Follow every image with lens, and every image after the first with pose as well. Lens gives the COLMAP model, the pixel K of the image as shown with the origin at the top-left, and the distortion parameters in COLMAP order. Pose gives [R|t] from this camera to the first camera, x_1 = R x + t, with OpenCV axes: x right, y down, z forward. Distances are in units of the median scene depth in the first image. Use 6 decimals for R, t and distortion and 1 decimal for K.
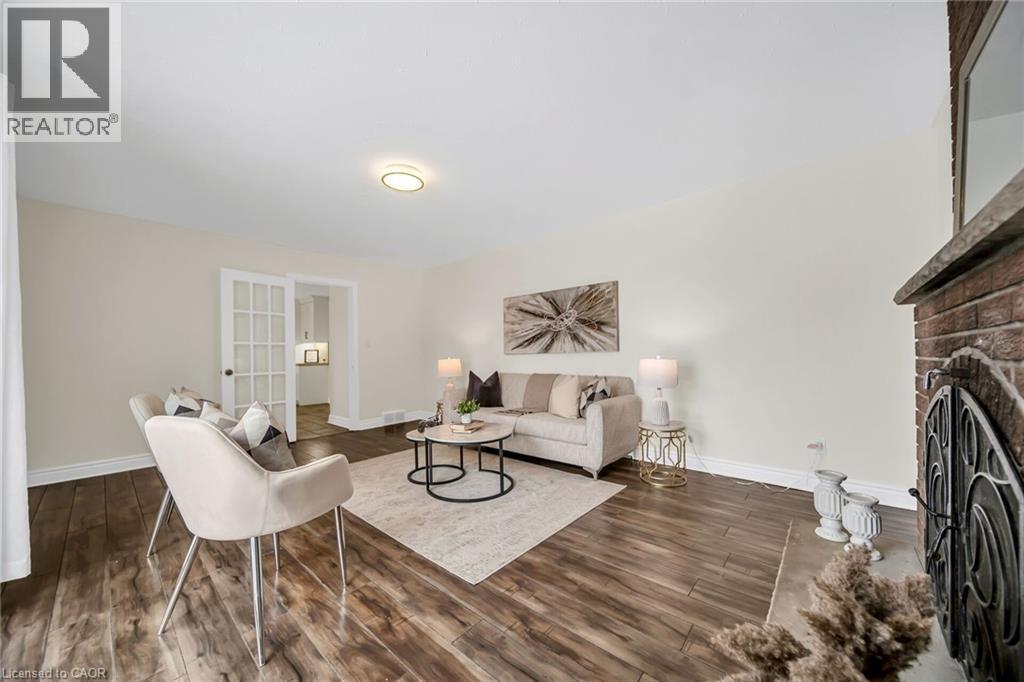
lens RADIAL K [[368.5, 0, 496.1], [0, 368.5, 359.6], [0, 0, 1]] dist [-0.002730, -0.000086]
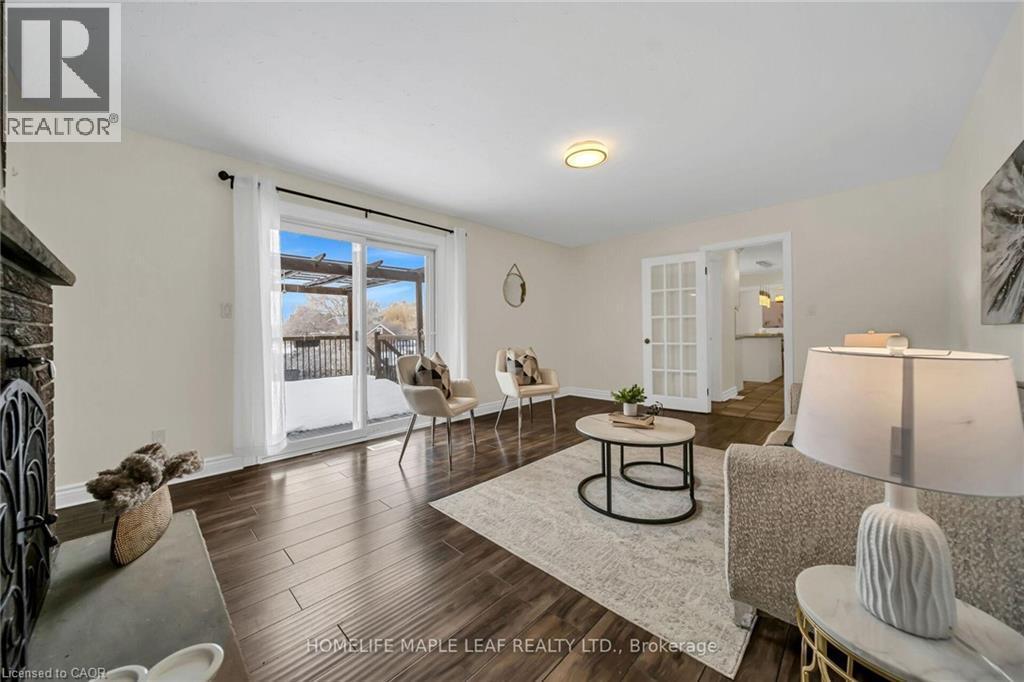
lens RADIAL K [[368.5, 0, 511.4], [0, 368.5, 334.0], [0, 0, 1]] dist [-0.002730, -0.000086]
pose [[-0.037951, 0.020663, -0.999066, 0.802955], [0.002880, 0.999784, 0.020568, -0.024639], [0.999275, -0.002096, -0.038002, 0.859263]]
